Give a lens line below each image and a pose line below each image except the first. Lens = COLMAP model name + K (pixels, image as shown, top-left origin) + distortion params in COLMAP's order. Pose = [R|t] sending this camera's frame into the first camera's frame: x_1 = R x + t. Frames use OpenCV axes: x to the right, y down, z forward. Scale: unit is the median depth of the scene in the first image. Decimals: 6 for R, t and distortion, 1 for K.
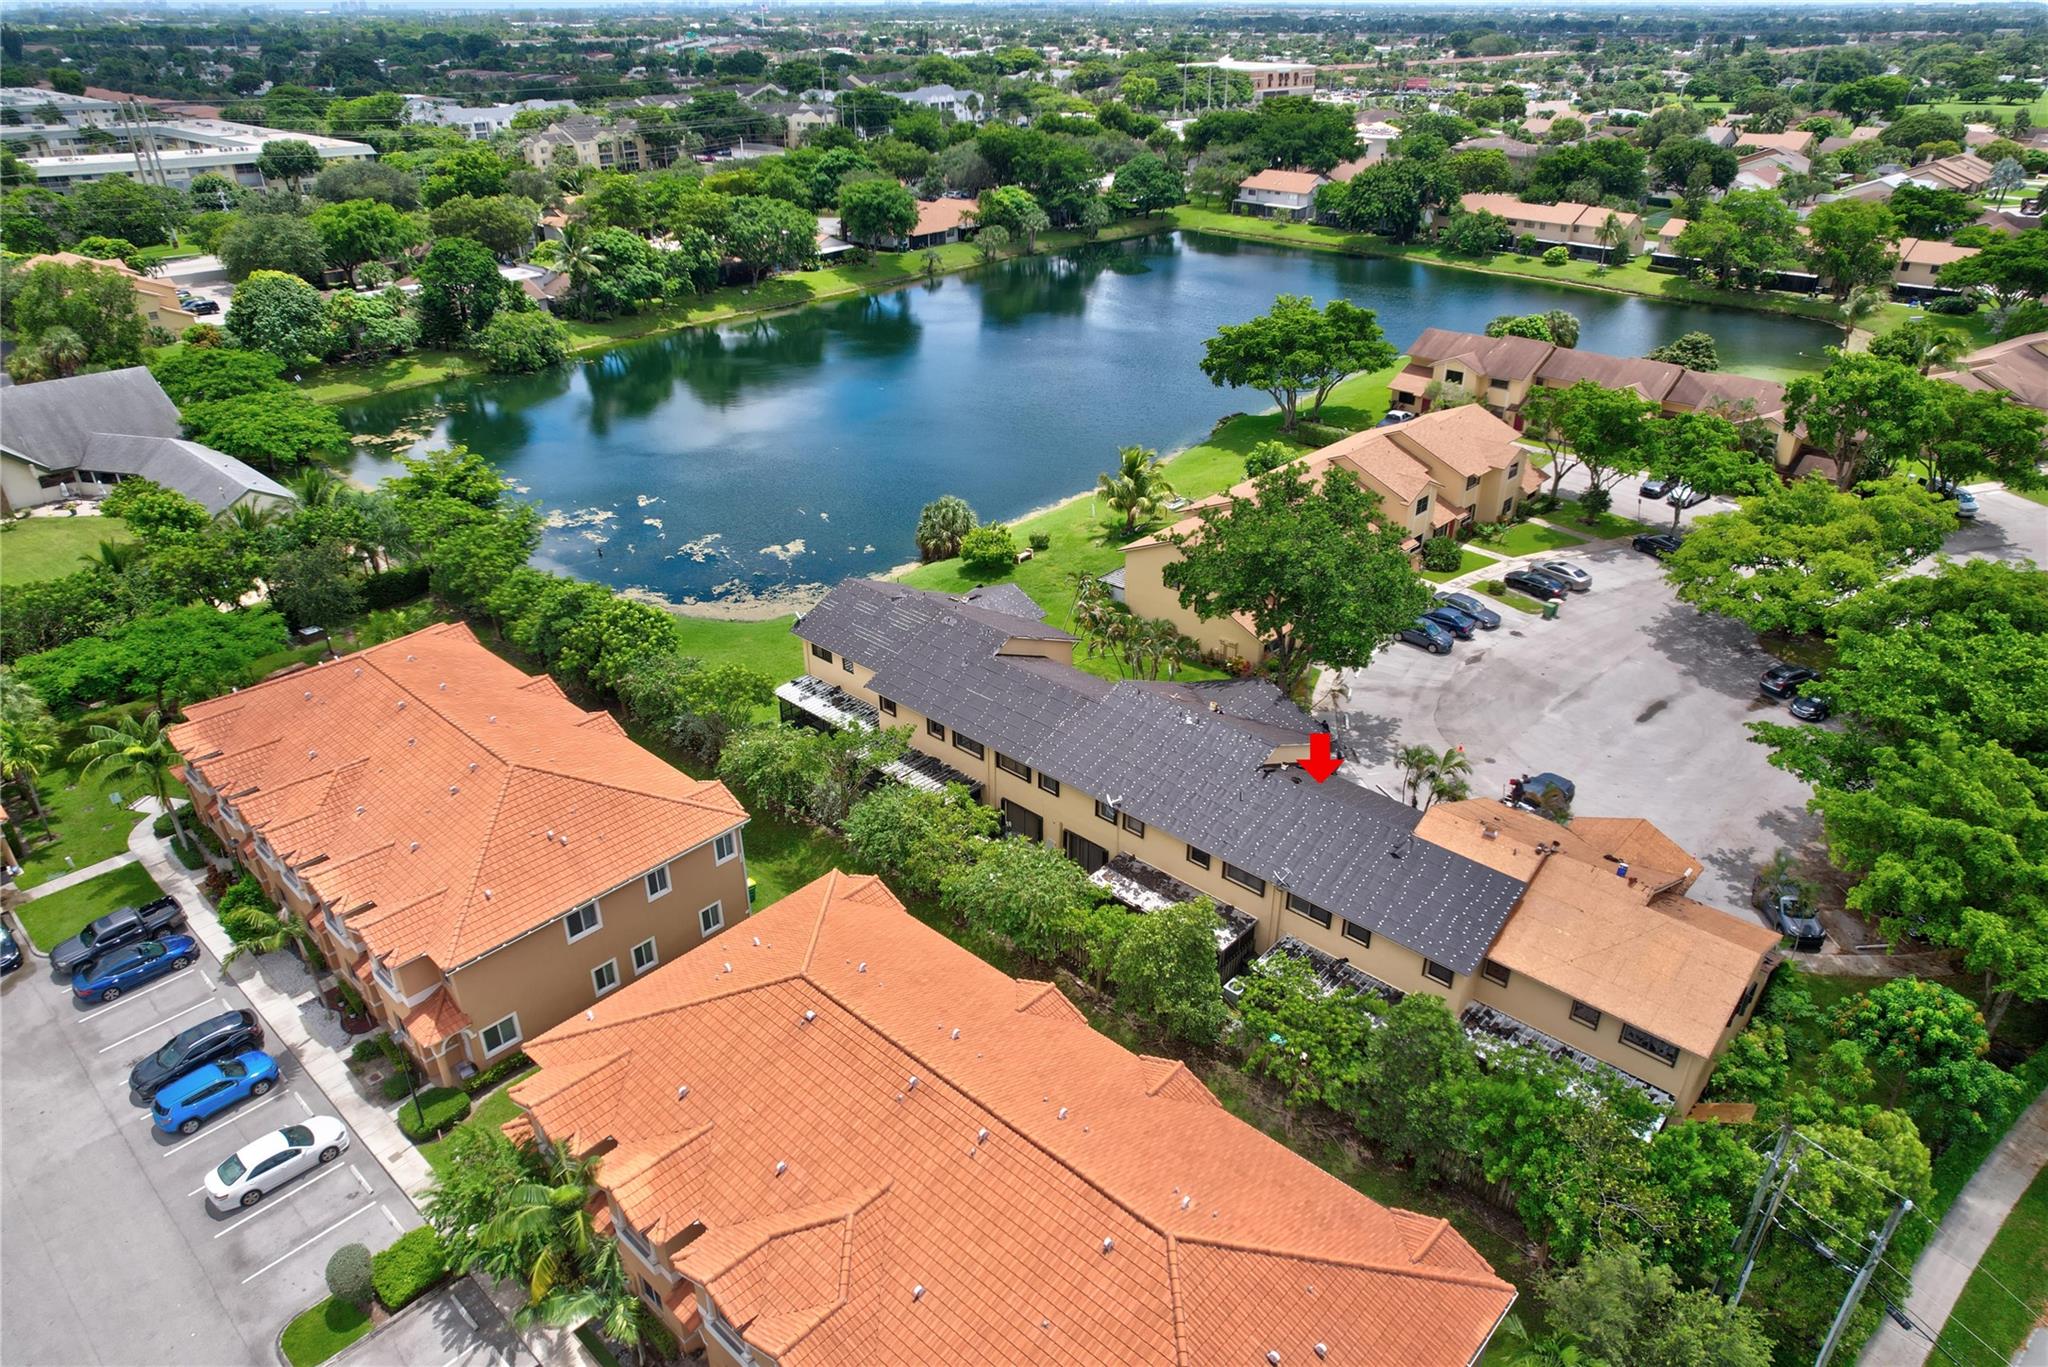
lens RADIAL K [[1301.9, 0, 1032.8], [0, 1301.9, 688.5], [0, 0, 1]] dist [-0.065170, 0.057123]
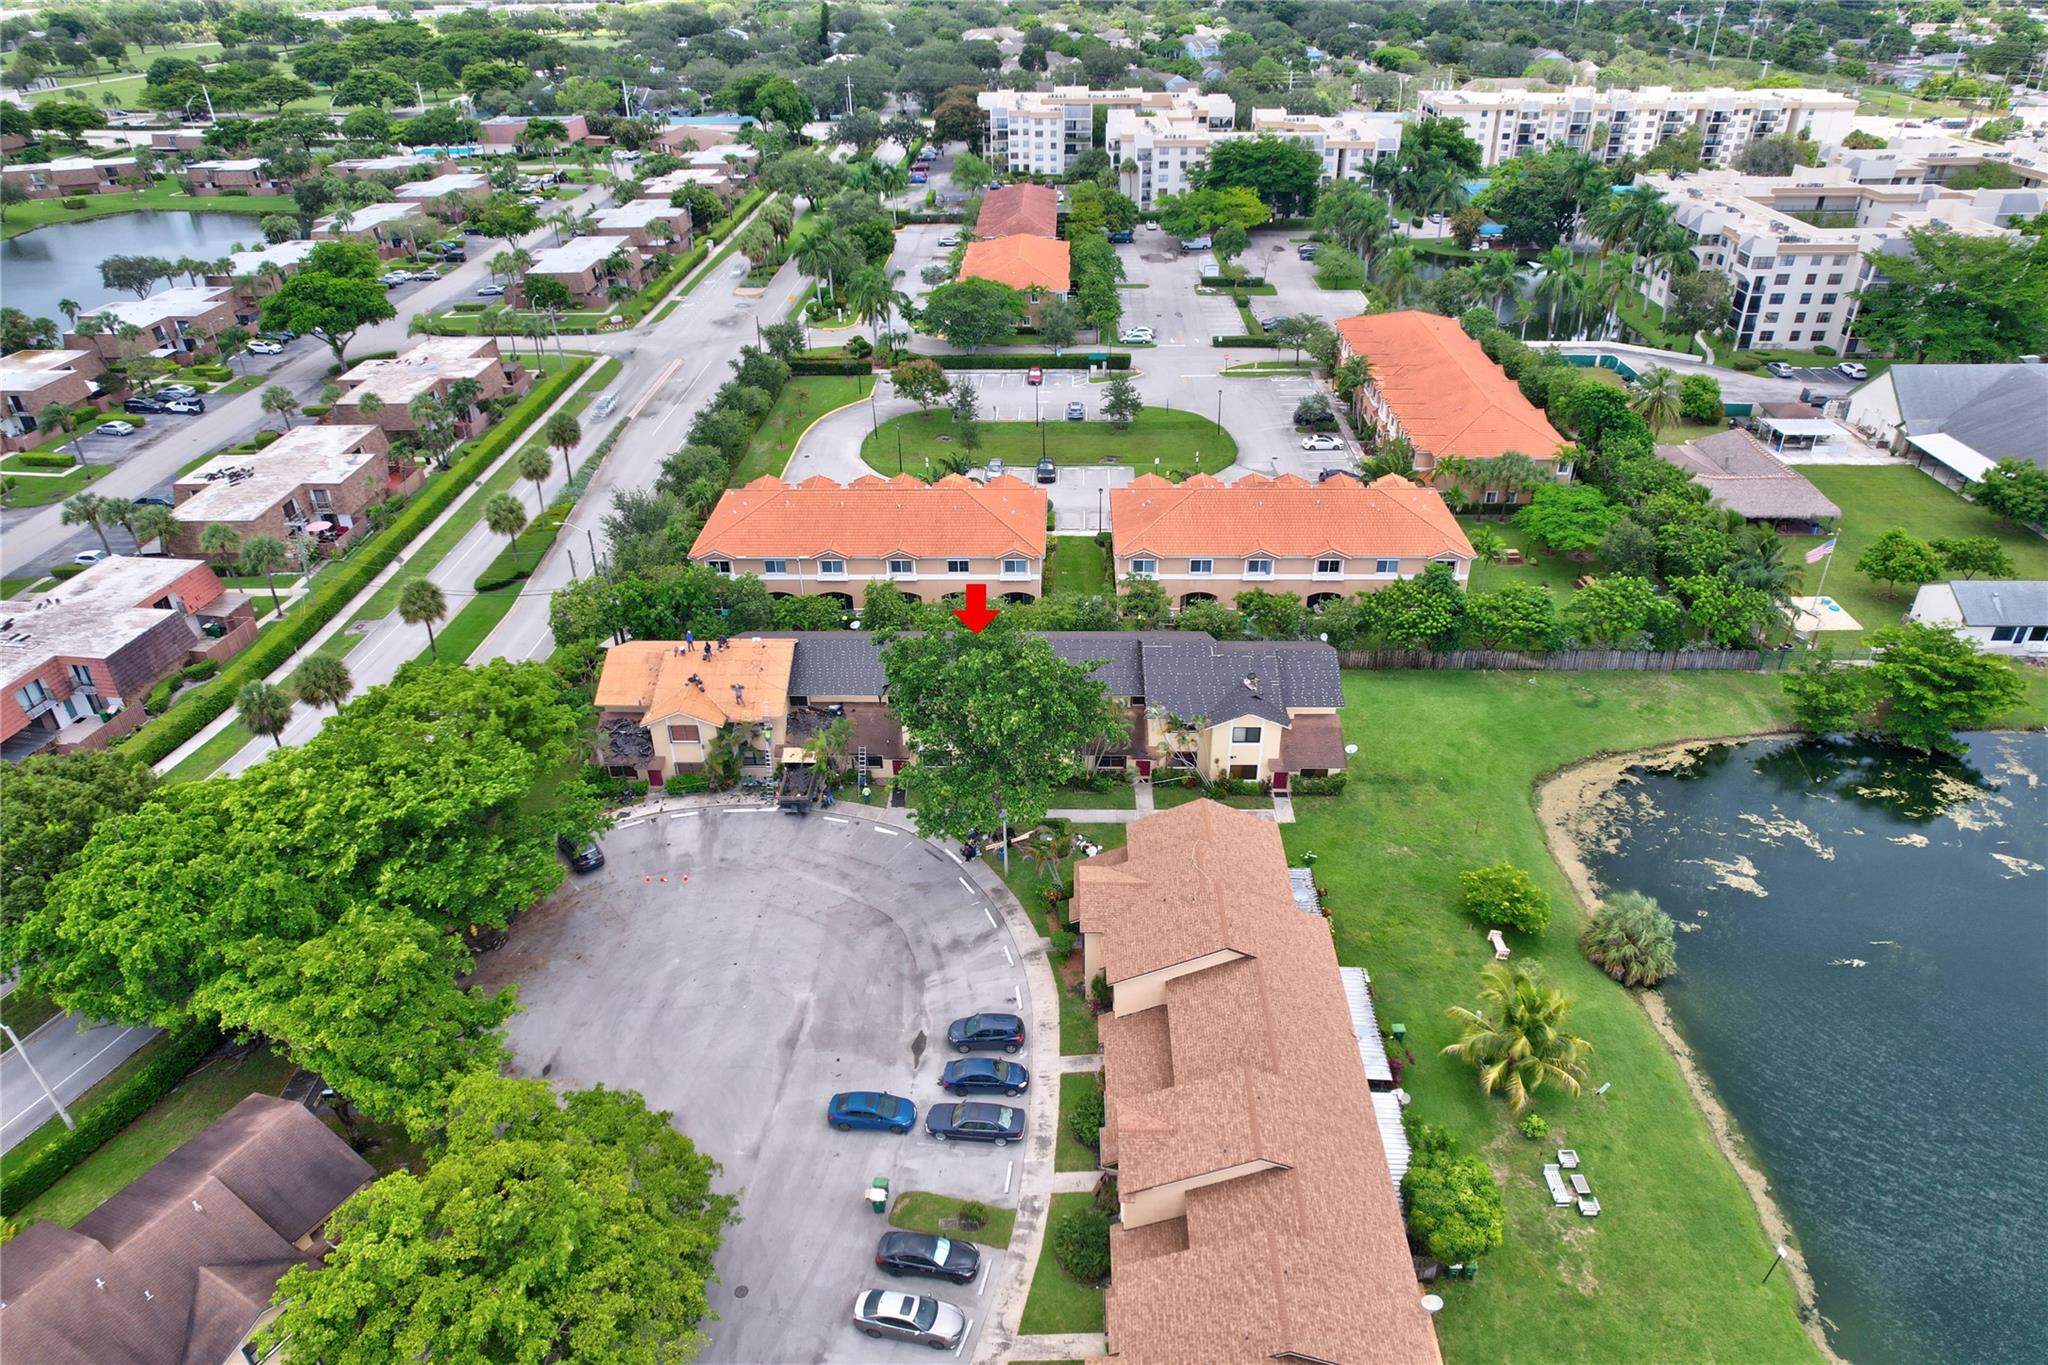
lens RADIAL K [[1301.9, 0, 1038.7], [0, 1301.9, 691.5], [0, 0, 1]] dist [-0.065170, 0.057123]
pose [[-0.751393, 0.348583, -0.560267, 0.308589], [-0.302607, 0.572493, 0.762025, -0.371314], [0.586377, 0.742120, -0.324683, 0.533229]]
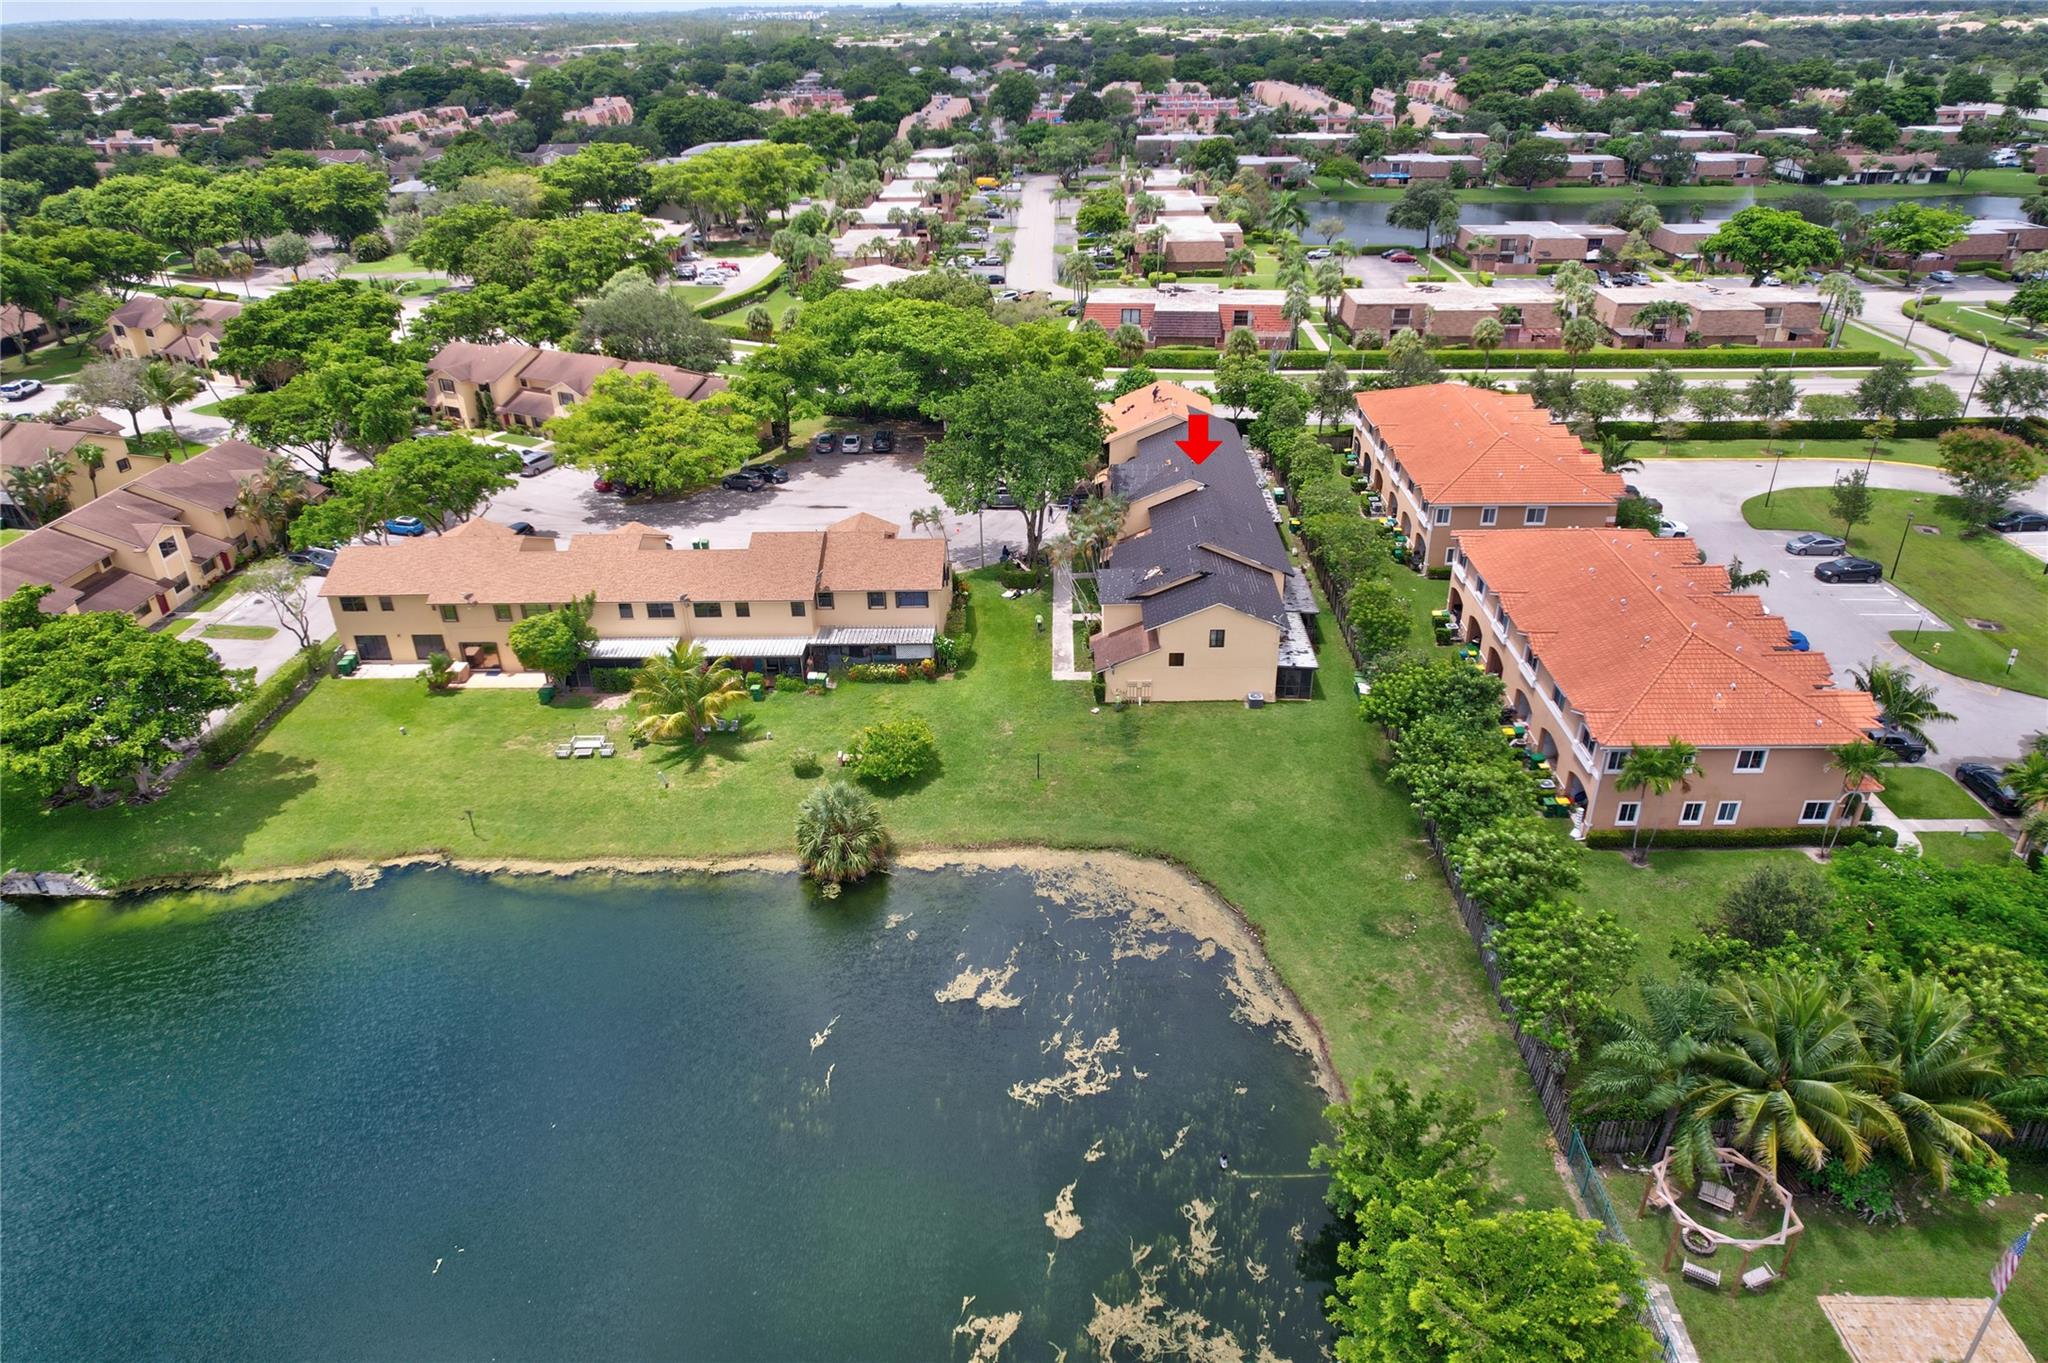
lens RADIAL K [[1301.9, 0, 1037.0], [0, 1301.9, 692.8], [0, 0, 1]] dist [-0.065170, 0.057123]
pose [[-0.662465, -0.347620, 0.663552, -0.321453], [0.369829, 0.618551, 0.693268, -0.343819], [-0.651434, 0.704666, -0.281209, 0.611262]]
